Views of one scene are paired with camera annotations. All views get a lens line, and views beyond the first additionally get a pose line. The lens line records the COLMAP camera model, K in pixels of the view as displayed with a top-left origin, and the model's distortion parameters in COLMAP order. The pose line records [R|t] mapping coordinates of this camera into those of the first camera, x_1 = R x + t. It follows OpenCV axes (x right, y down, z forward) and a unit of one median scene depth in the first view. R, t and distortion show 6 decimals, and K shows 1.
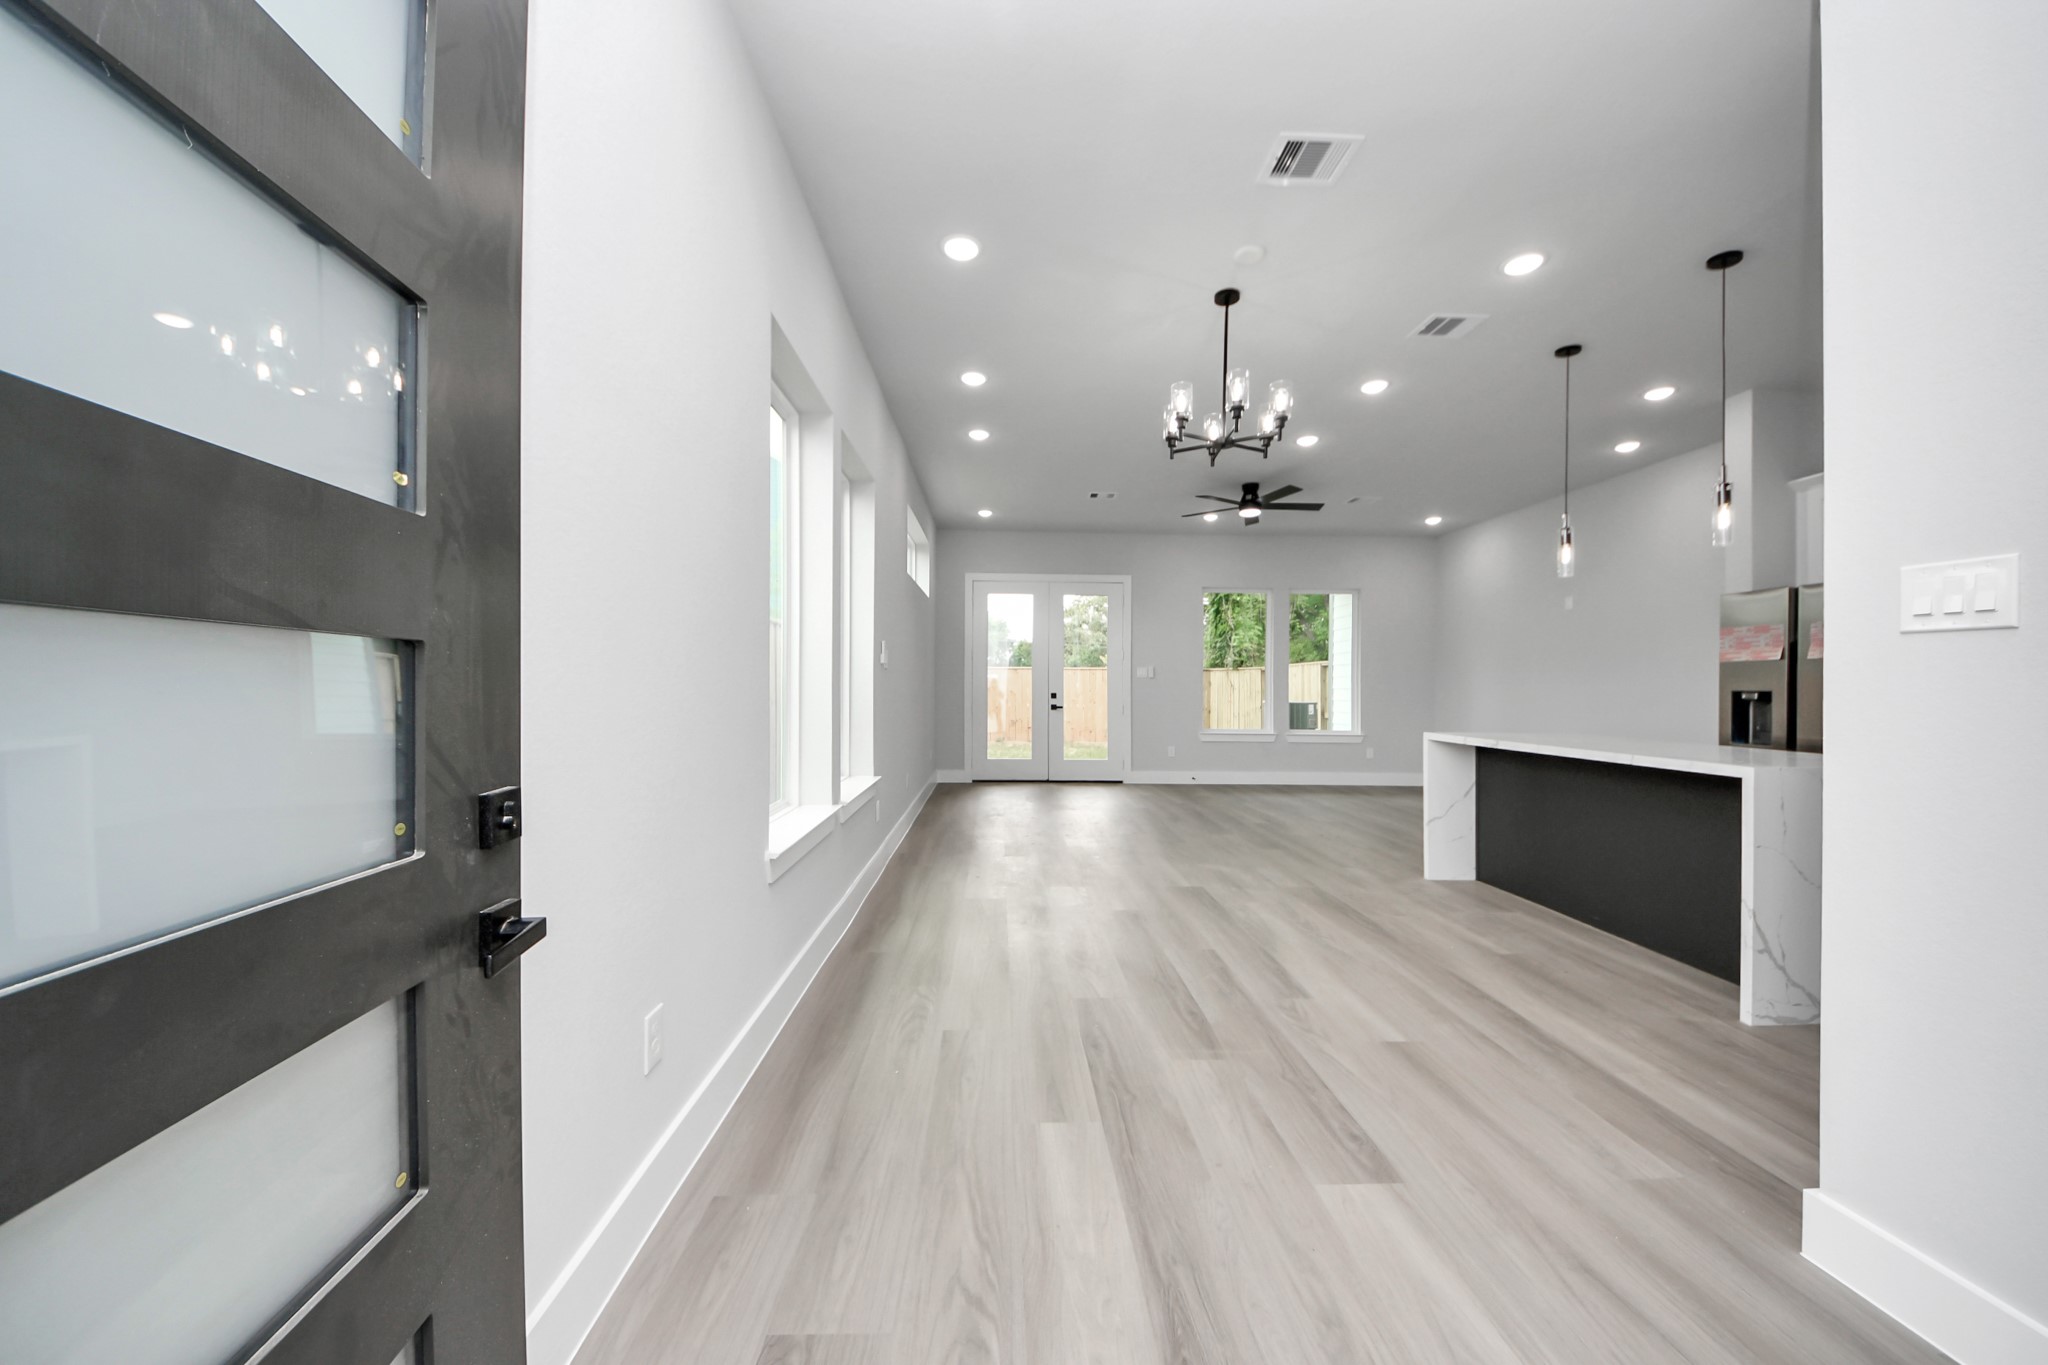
lens RADIAL K [[738.9, 0, 1030.1], [0, 738.9, 676.2], [0, 0, 1]] dist [0.048157, -0.028398]
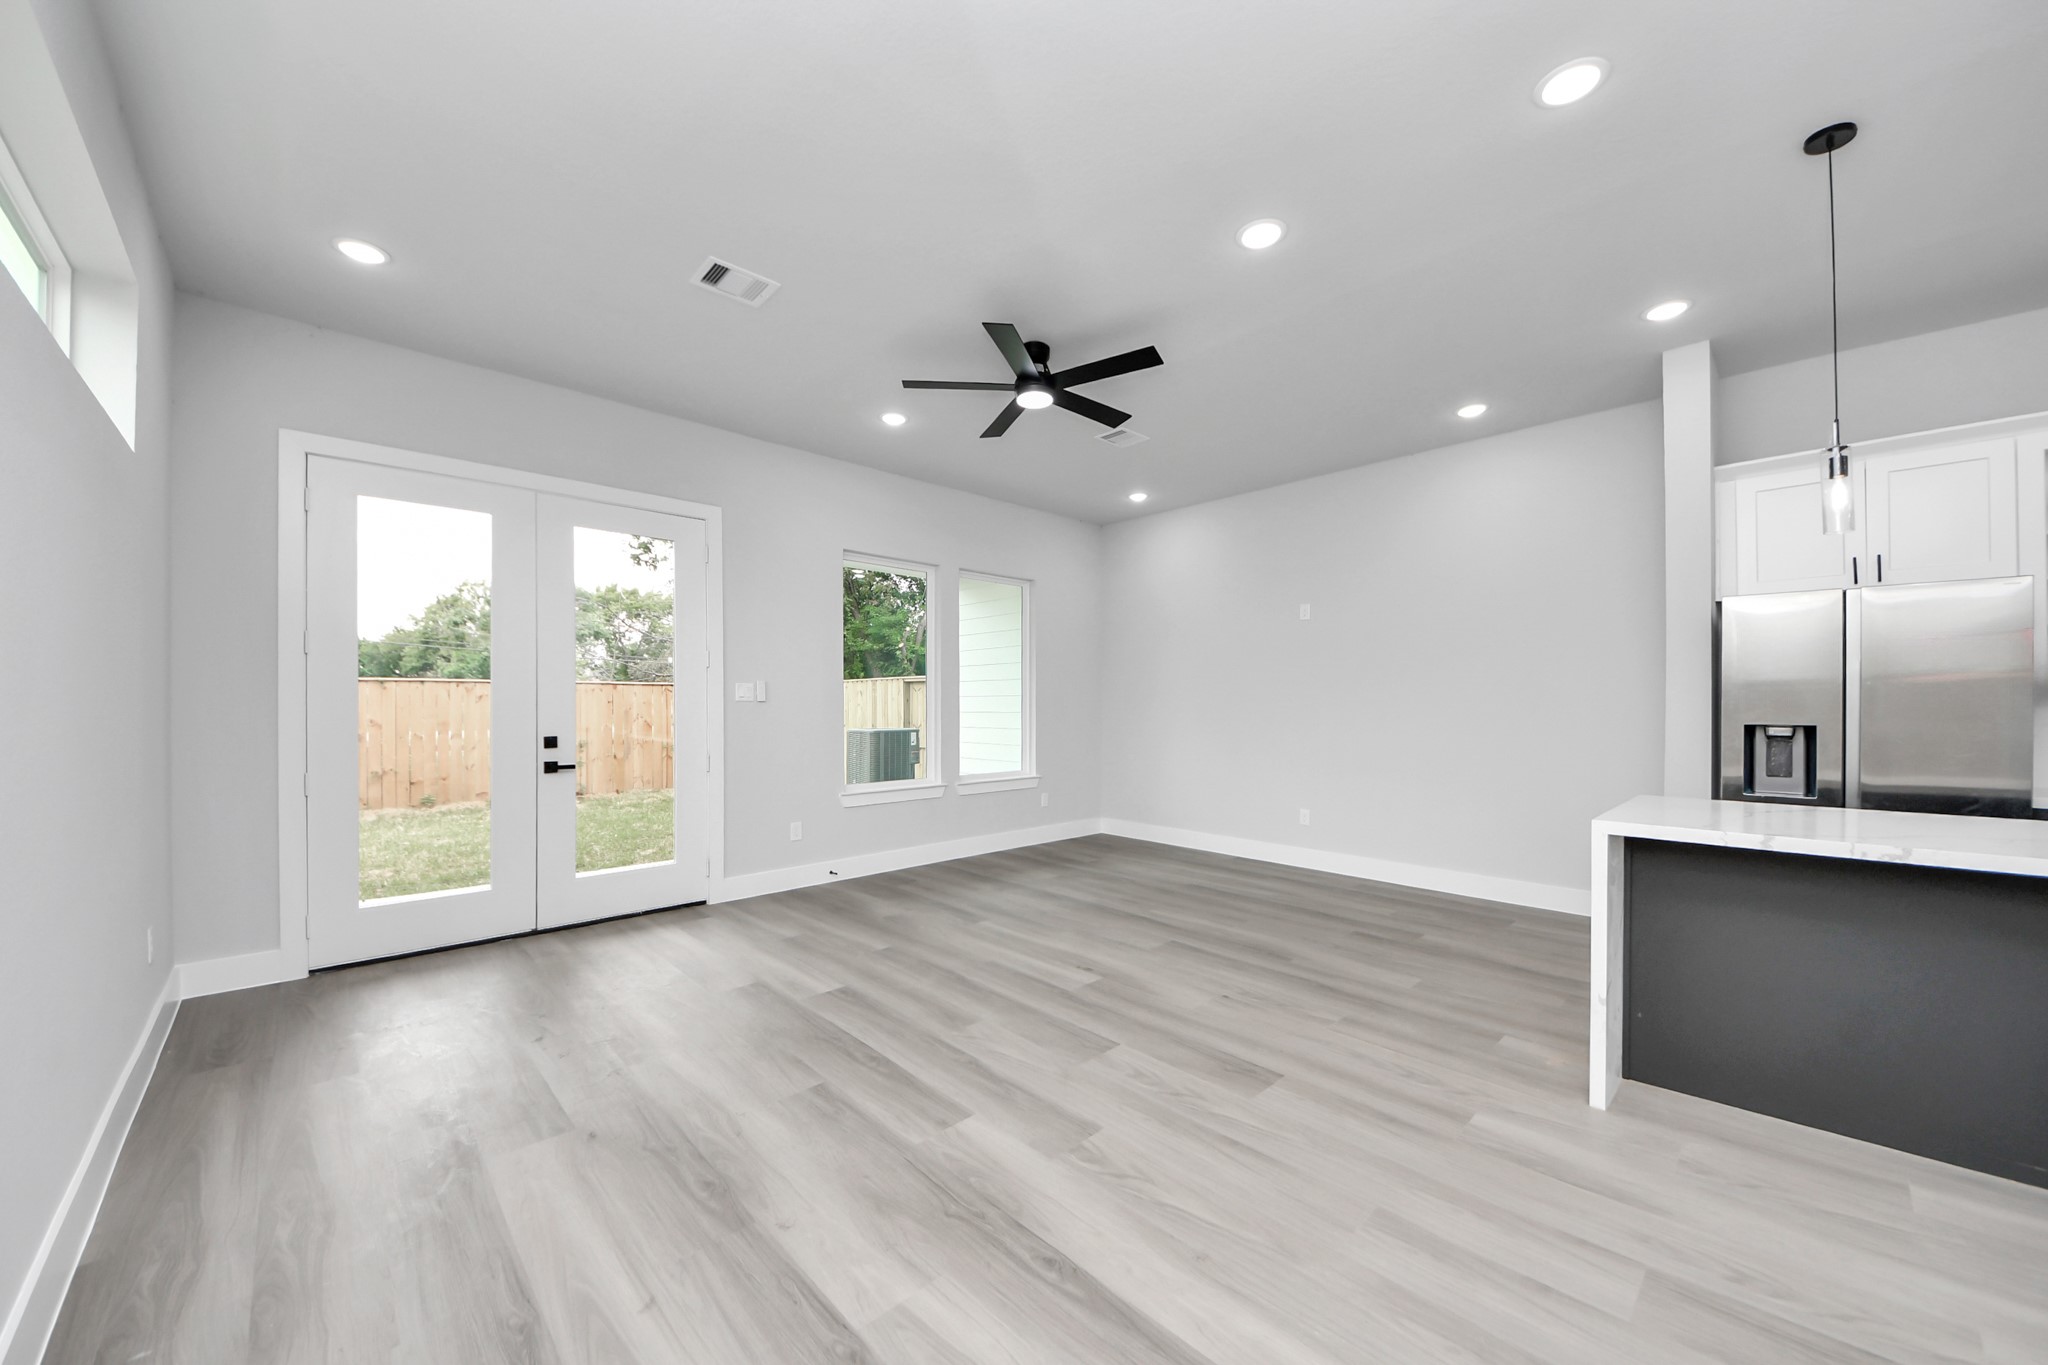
lens RADIAL K [[749.3, 0, 1020.8], [0, 749.3, 681.1], [0, 0, 1]] dist [0.064935, -0.037090]
pose [[0.754702, 0.009925, 0.655993, -0.110742], [-0.000320, 0.999891, -0.014760, -0.008054], [-0.656068, 0.010929, 0.754623, 0.850788]]
